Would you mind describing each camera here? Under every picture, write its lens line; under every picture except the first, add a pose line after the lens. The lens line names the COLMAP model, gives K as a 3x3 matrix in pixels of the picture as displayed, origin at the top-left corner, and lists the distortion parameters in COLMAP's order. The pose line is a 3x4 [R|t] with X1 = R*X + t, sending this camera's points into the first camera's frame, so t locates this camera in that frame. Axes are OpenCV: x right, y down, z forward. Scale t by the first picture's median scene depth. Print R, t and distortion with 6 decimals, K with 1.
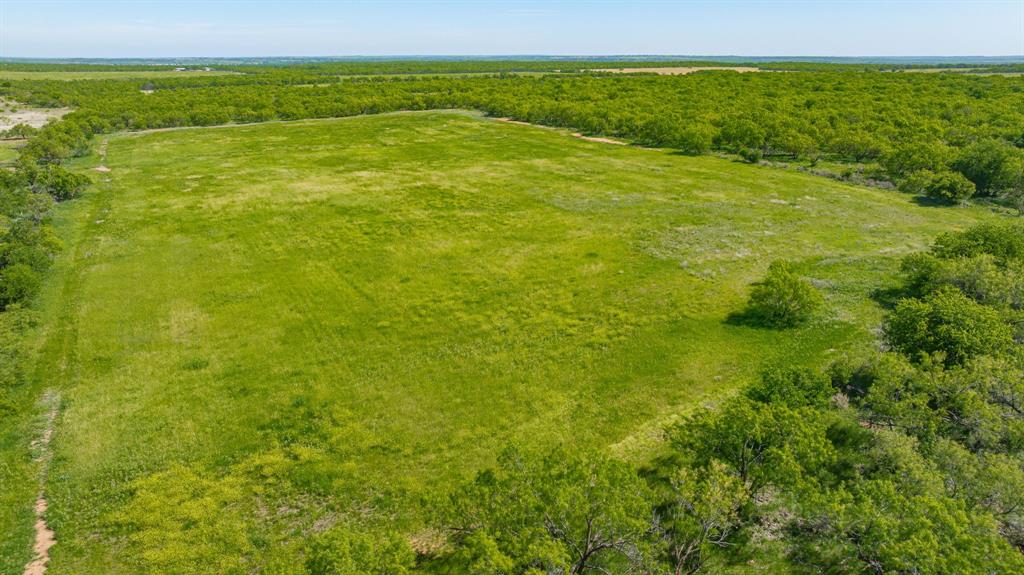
lens RADIAL K [[711.8, 0, 512.0], [0, 711.8, 287.5], [0, 0, 1]] dist [-0.036715, 0.030239]
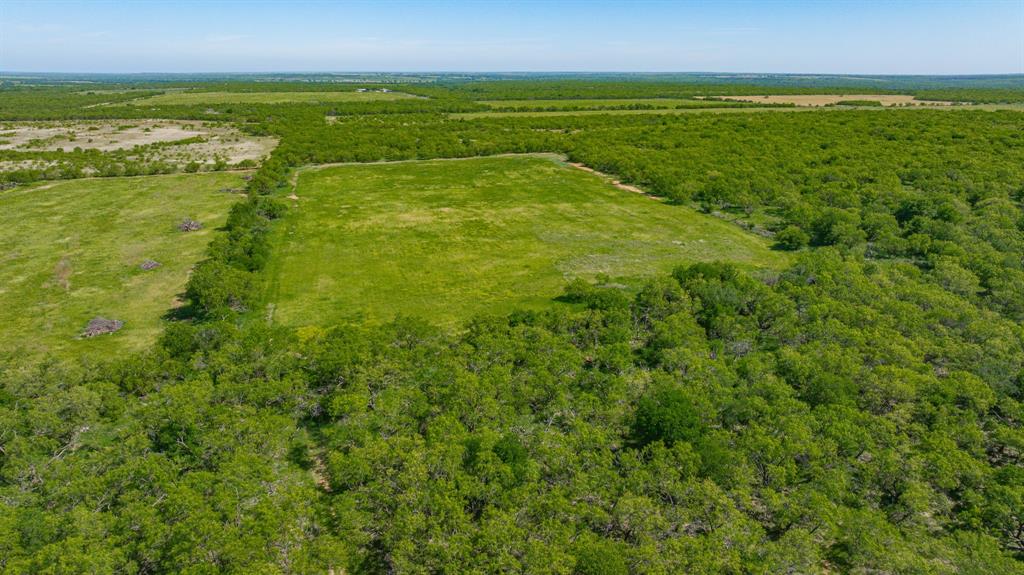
lens RADIAL K [[711.8, 0, 512.0], [0, 711.8, 287.5], [0, 0, 1]] dist [-0.036715, 0.030239]
pose [[0.974751, 0.066754, -0.213084, 0.304773], [-0.071211, 0.997373, -0.013304, 0.024566], [0.211636, 0.028142, 0.976943, -0.545571]]
